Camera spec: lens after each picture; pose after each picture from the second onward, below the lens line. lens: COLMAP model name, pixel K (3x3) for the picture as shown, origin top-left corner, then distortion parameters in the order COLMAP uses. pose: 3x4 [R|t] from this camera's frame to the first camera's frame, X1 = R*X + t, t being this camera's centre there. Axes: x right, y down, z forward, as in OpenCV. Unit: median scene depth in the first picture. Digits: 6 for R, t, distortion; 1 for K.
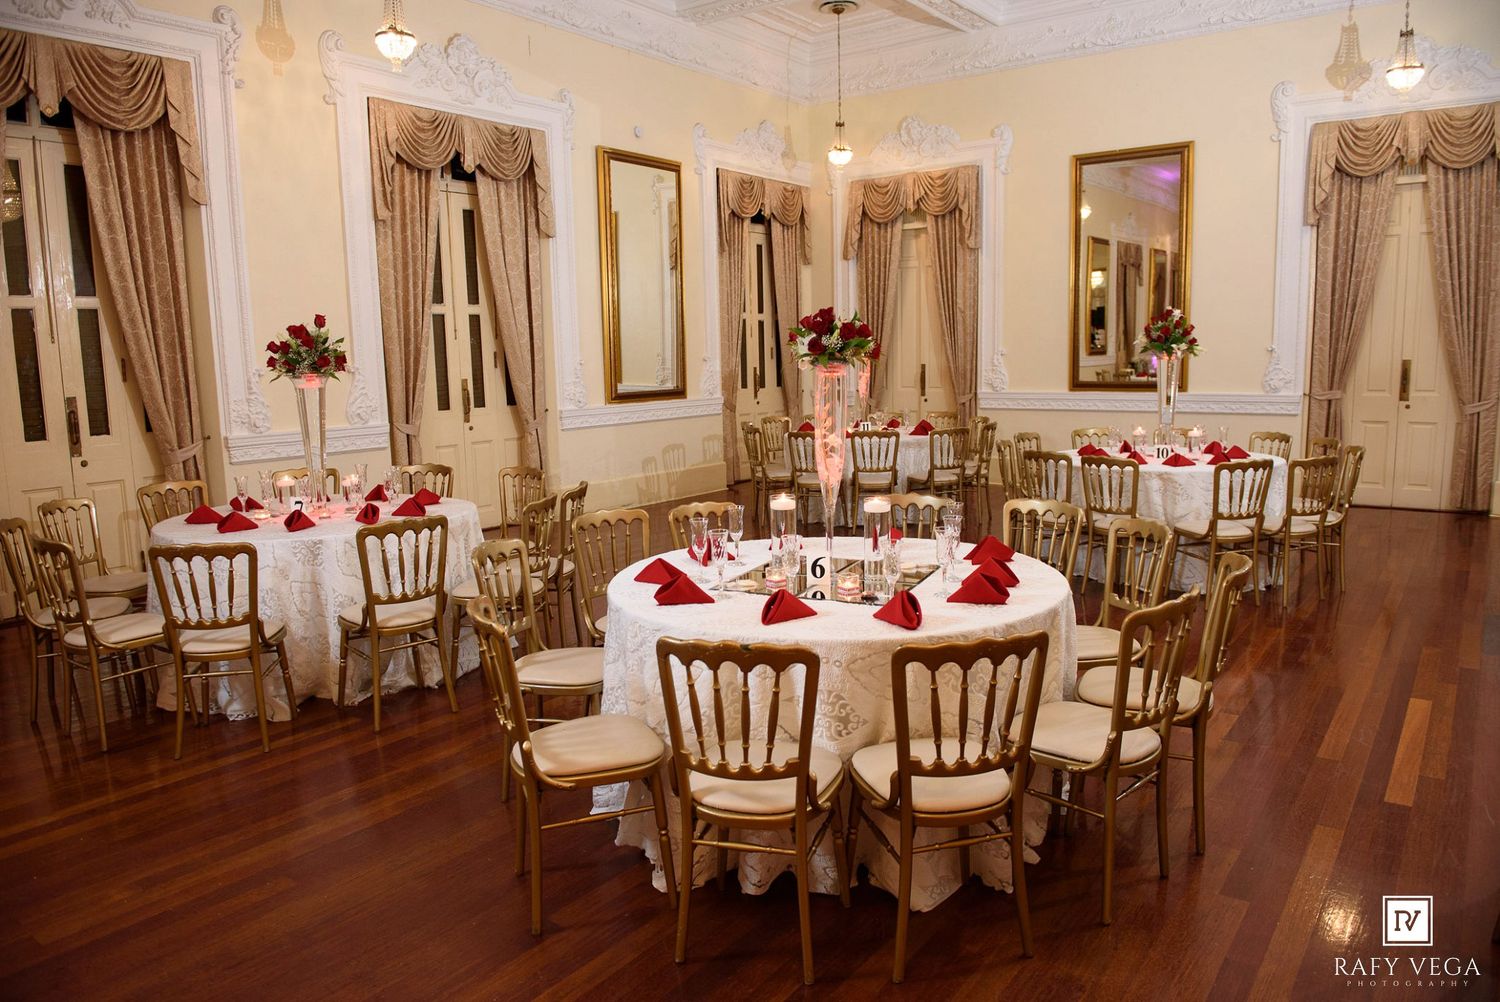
lens RADIAL K [[1027.6, 0, 750.0], [0, 1027.6, 501.0], [0, 0, 1]] dist [-0.048735, -0.004714]
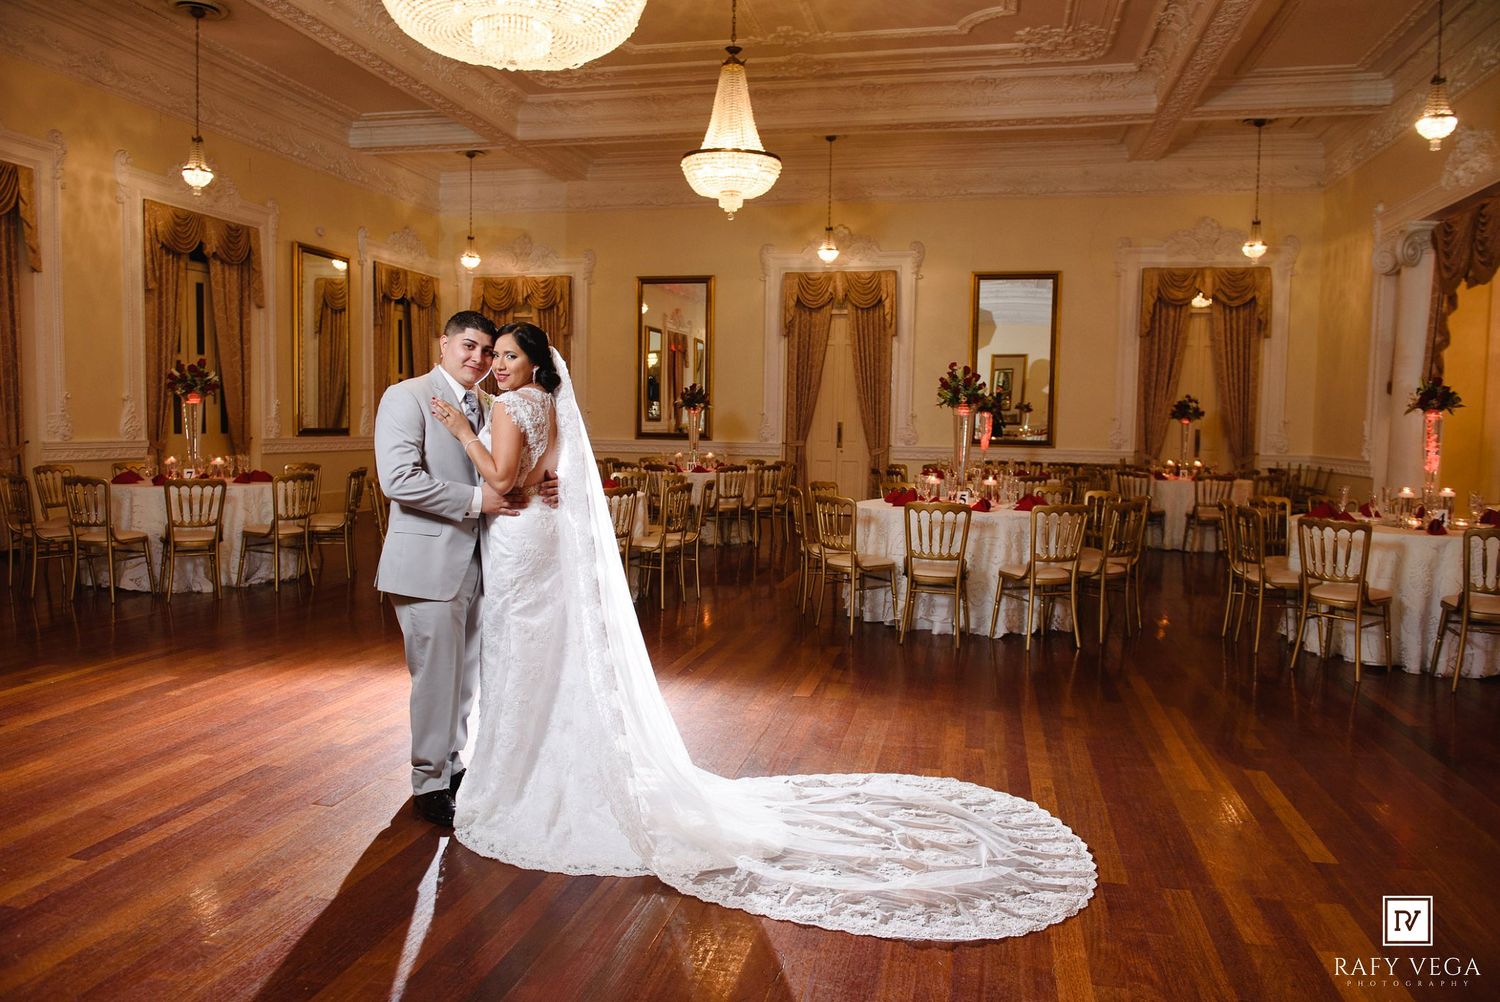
lens RADIAL K [[1063.0, 0, 745.9], [0, 1063.0, 503.8], [0, 0, 1]] dist [-0.046707, 0.000041]
pose [[0.915396, 0.007887, 0.402477, -0.166346], [0.020188, 0.997651, -0.065465, 0.097636], [-0.402048, 0.068052, 0.913086, -0.480726]]
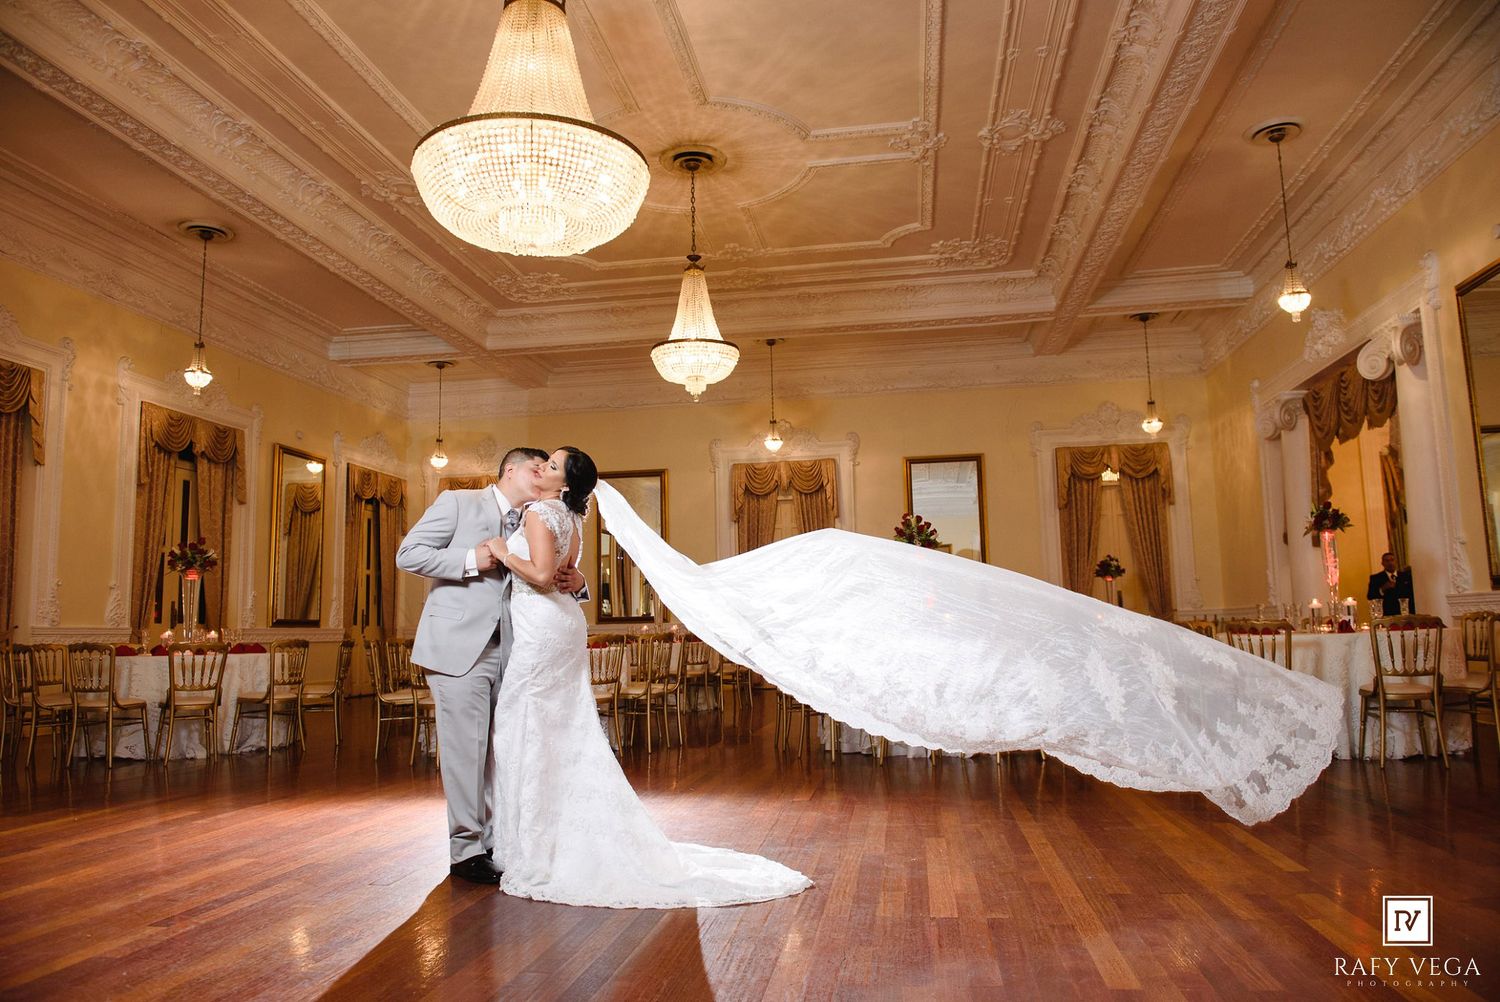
lens RADIAL K [[1027.6, 0, 750.0], [0, 1027.6, 501.0], [0, 0, 1]] dist [-0.048735, -0.004714]
pose [[0.887884, 0.060599, 0.456058, -0.213194], [0.068688, 0.962717, -0.261646, 0.149458], [-0.454910, 0.263637, 0.850619, -0.497807]]
